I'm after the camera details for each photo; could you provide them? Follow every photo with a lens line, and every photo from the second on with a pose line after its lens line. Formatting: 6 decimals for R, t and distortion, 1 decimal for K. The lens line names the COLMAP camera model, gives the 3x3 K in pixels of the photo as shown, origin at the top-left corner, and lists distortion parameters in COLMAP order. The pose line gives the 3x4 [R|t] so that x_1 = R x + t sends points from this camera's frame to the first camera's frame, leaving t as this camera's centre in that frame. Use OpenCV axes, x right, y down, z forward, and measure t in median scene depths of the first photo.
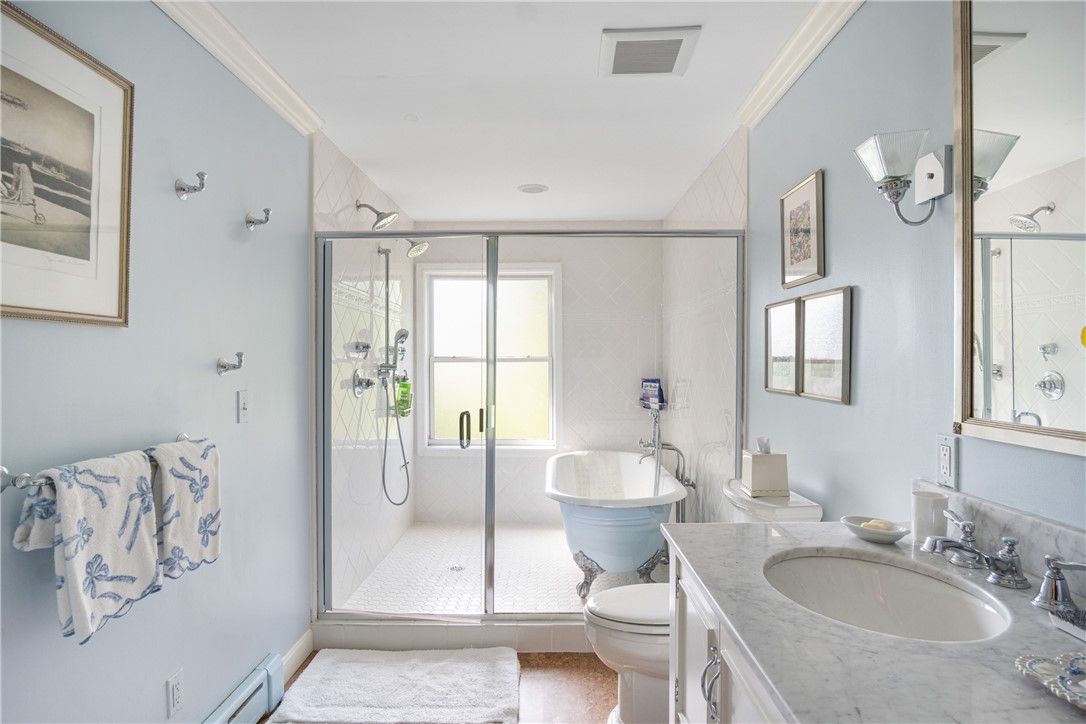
lens RADIAL K [[604.7, 0, 543.0], [0, 604.7, 362.0], [0, 0, 1]] dist [-0.020781, 0.002797]
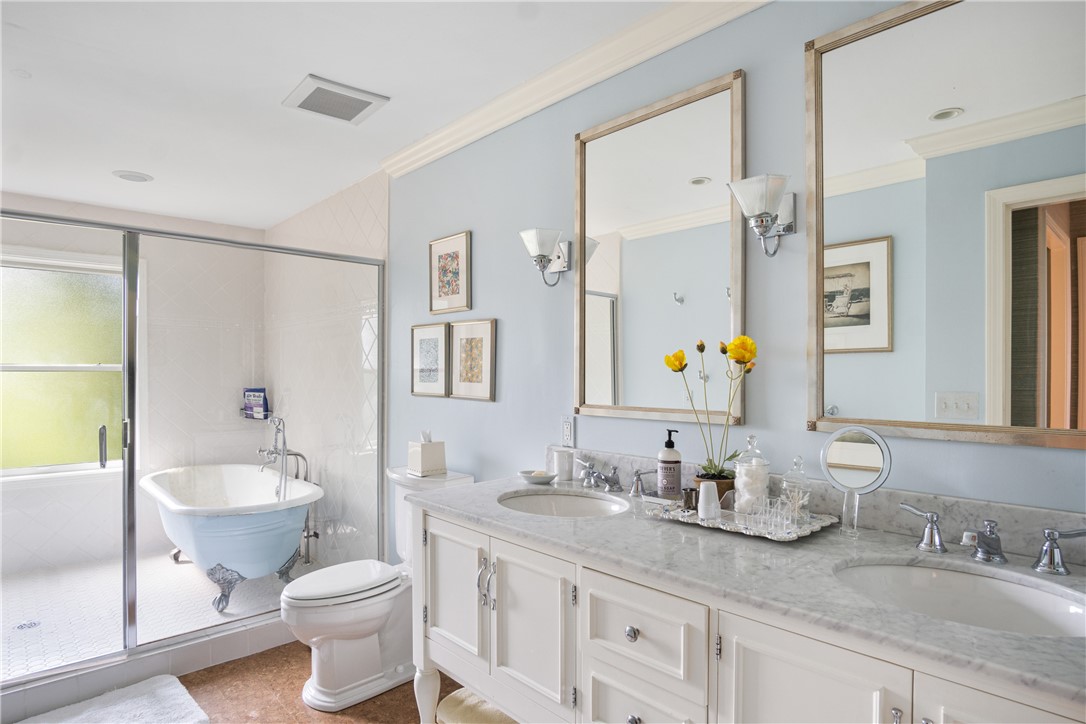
lens RADIAL K [[608.6, 0, 544.0], [0, 608.6, 373.5], [0, 0, 1]] dist [-0.003770, 0.000658]
pose [[0.733305, -0.000118, 0.679899, -0.301012], [-0.001874, 0.999996, 0.002195, 0.000715], [-0.679897, -0.002884, 0.733302, -0.110565]]
